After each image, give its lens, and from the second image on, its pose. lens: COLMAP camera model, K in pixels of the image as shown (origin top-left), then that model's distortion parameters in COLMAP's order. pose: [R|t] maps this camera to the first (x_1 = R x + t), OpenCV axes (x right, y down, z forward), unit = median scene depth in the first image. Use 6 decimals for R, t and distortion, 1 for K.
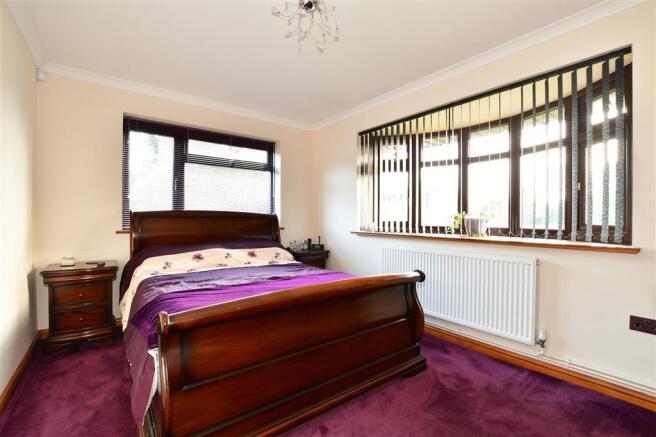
lens RADIAL K [[292.8, 0, 329.2], [0, 292.8, 220.9], [0, 0, 1]] dist [-0.015520, 0.000609]
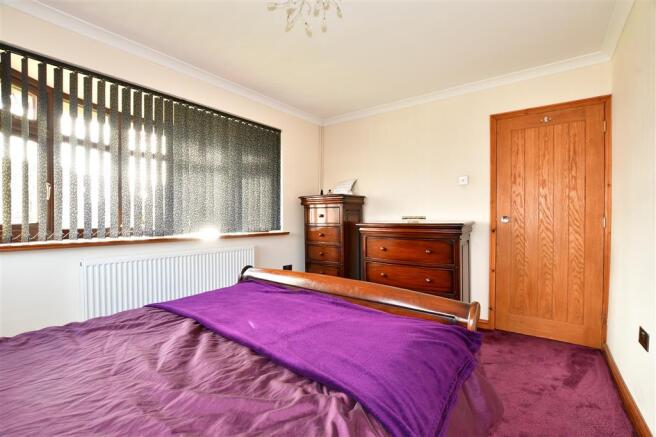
lens RADIAL K [[292.8, 0, 329.0], [0, 292.8, 221.1], [0, 0, 1]] dist [-0.015520, 0.000609]
pose [[-0.277871, -0.011439, 0.960550, -0.482644], [-0.001787, 0.999934, 0.011391, -0.009415], [-0.960617, 0.001449, -0.277873, 0.558542]]
